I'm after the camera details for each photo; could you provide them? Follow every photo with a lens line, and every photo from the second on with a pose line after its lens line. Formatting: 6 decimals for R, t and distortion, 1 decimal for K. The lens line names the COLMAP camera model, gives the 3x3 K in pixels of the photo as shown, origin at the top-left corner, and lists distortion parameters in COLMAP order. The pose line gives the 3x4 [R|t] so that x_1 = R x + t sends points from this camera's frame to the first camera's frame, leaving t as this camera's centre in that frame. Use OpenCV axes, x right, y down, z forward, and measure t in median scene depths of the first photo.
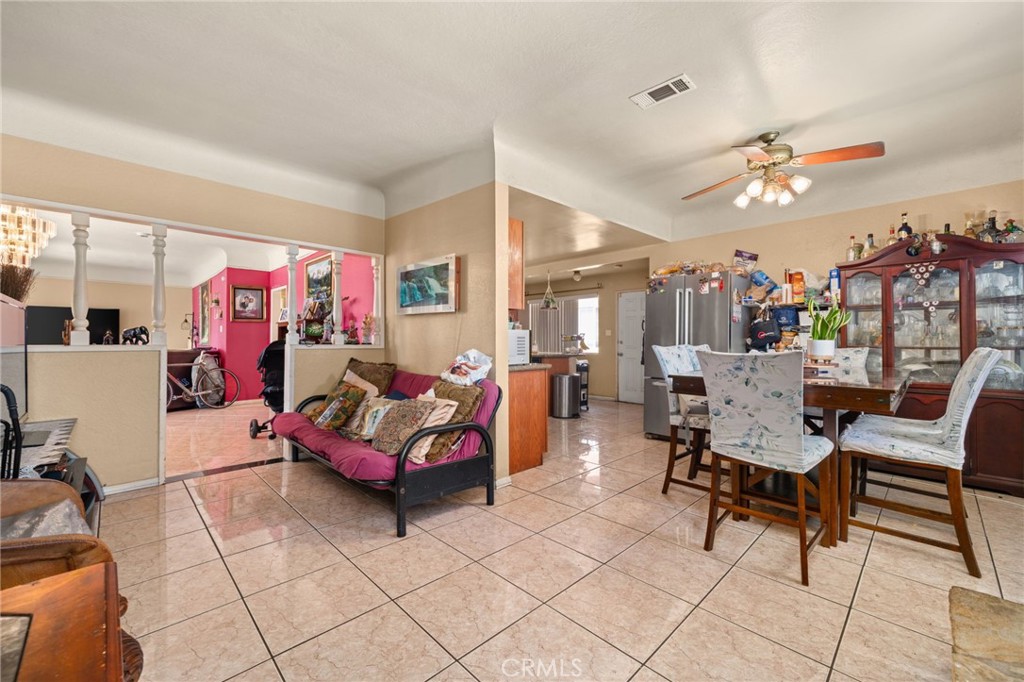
lens RADIAL K [[417.7, 0, 515.7], [0, 417.7, 339.3], [0, 0, 1]] dist [-0.002106, -0.000182]
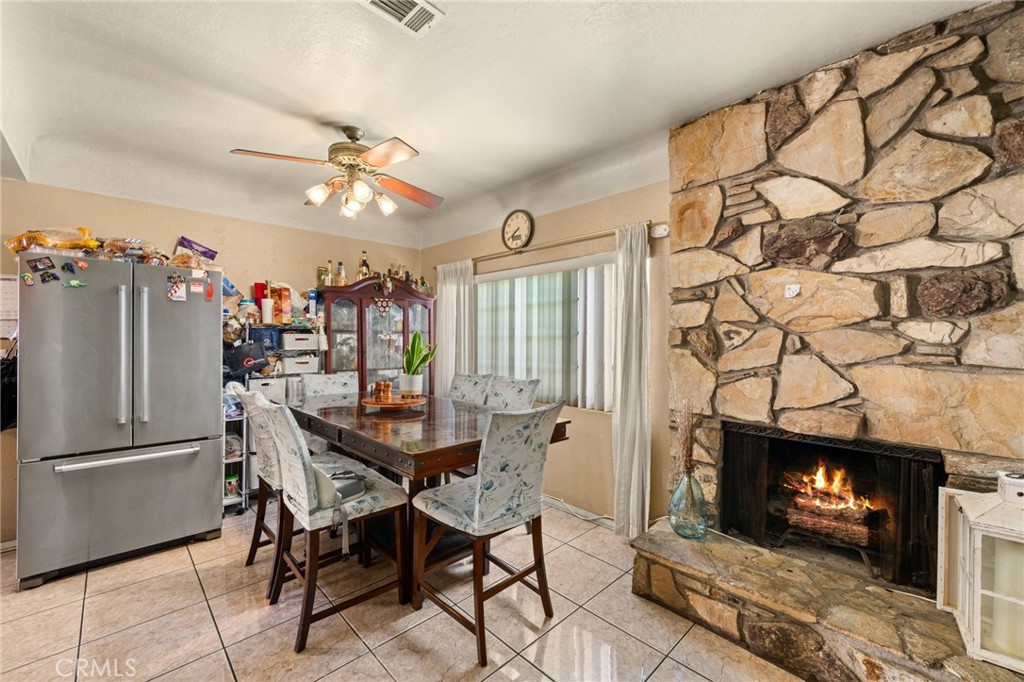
lens RADIAL K [[417.7, 0, 509.2], [0, 417.7, 342.1], [0, 0, 1]] dist [-0.002106, -0.000182]
pose [[0.006782, -0.008448, 0.999941, -0.171447], [-0.007131, 0.999938, 0.008496, -0.057037], [-0.999952, -0.007189, 0.006722, 0.510248]]
